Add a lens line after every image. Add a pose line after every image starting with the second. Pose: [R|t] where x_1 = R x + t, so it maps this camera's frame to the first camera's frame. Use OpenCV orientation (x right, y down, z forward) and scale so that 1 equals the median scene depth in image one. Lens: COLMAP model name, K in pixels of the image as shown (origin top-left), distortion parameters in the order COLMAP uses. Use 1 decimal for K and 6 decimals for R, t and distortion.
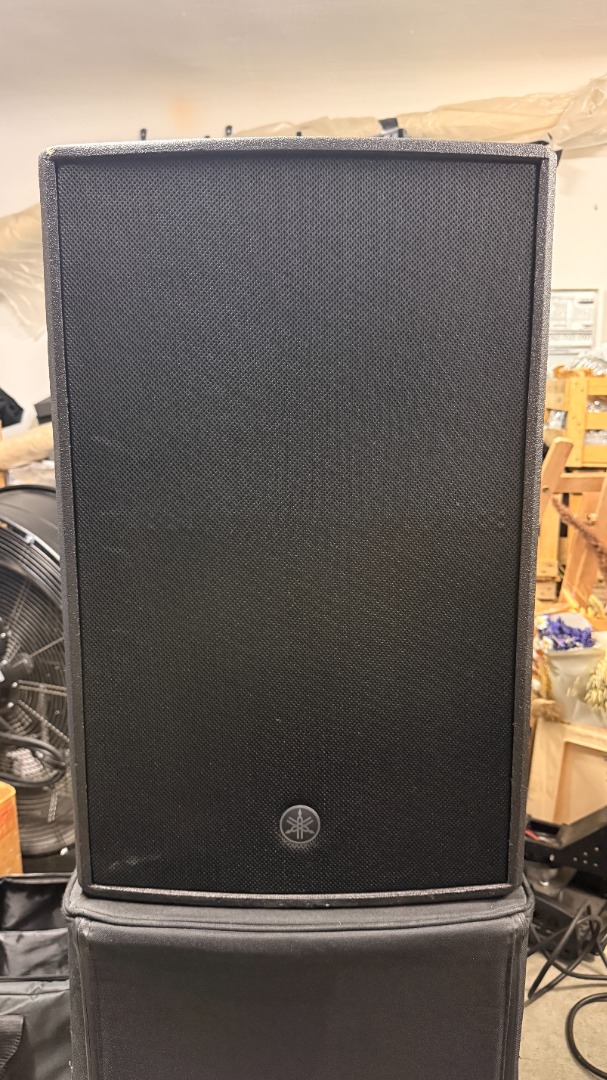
lens RADIAL K [[764.7, 0, 303.5], [0, 764.7, 540.0], [0, 0, 1]] dist [-0.023017, 0.000188]
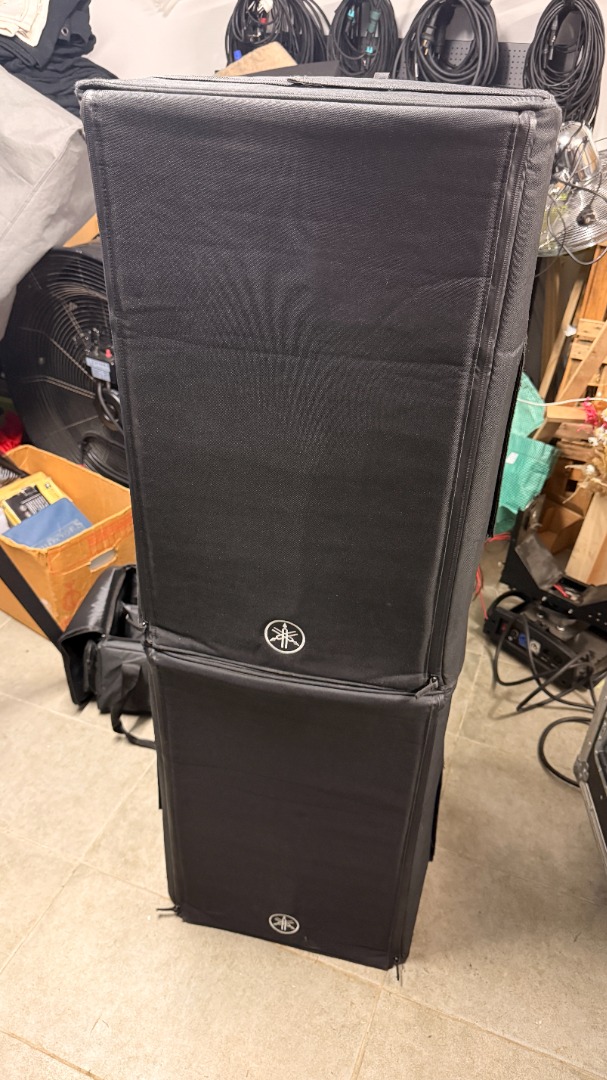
lens RADIAL K [[764.7, 0, 303.5], [0, 764.7, 540.0], [0, 0, 1]] dist [-0.023017, 0.000188]
pose [[0.977799, 0.139117, -0.156705, 0.098195], [-0.061346, 0.905107, 0.420736, -0.166321], [0.200366, -0.401782, 0.893546, -0.103569]]
